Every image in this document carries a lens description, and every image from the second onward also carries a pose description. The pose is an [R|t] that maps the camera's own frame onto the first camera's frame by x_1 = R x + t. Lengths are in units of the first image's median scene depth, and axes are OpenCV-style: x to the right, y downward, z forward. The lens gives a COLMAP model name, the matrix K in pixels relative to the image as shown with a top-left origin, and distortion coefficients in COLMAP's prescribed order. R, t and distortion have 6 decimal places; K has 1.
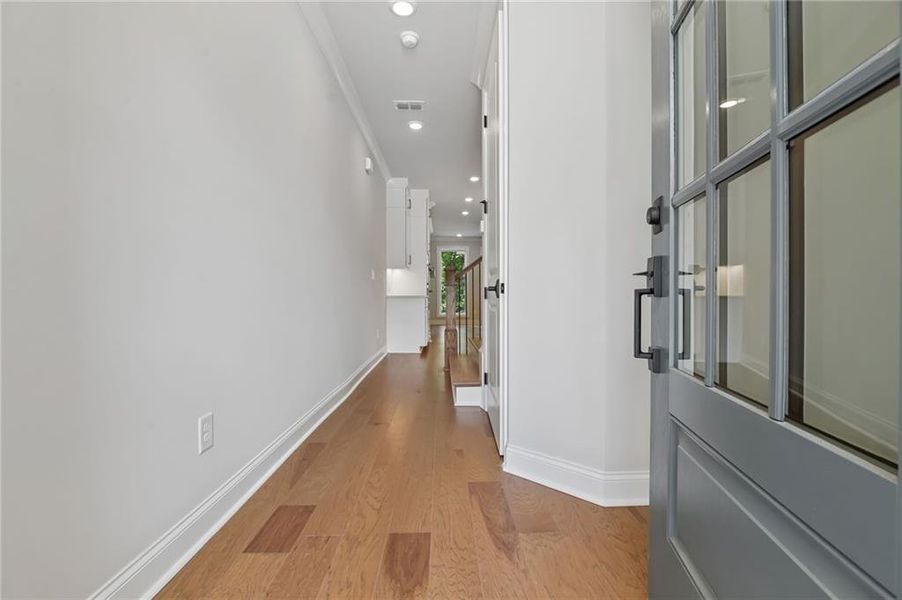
lens RADIAL K [[418.5, 0, 449.6], [0, 418.5, 297.7], [0, 0, 1]] dist [-0.002294, -0.000750]
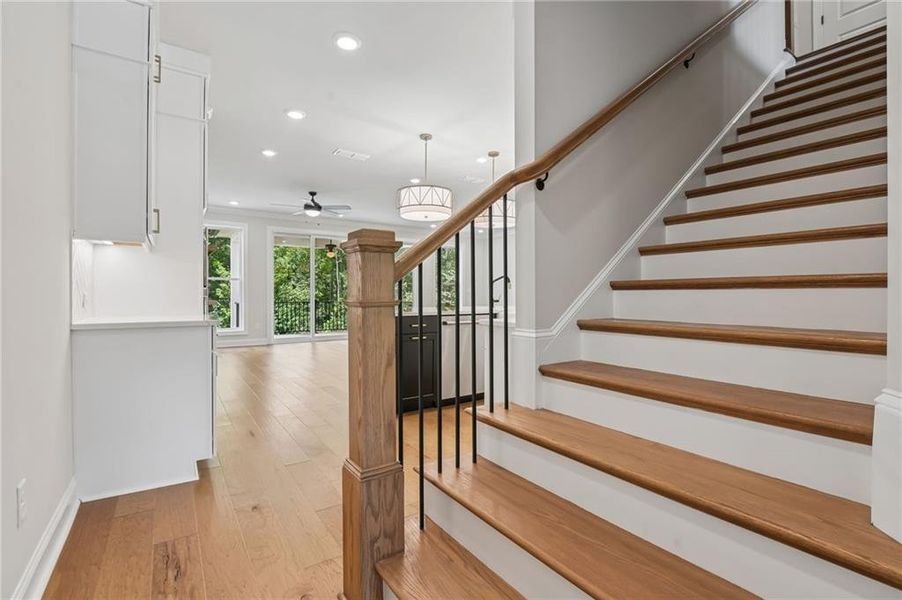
lens RADIAL K [[418.5, 0, 449.6], [0, 418.5, 297.7], [0, 0, 1]] dist [-0.002294, -0.000750]
pose [[0.837261, -0.001134, 0.546802, -0.081163], [-0.001897, 0.999986, 0.004978, -0.027064], [-0.546800, -0.005205, 0.837247, 0.553189]]
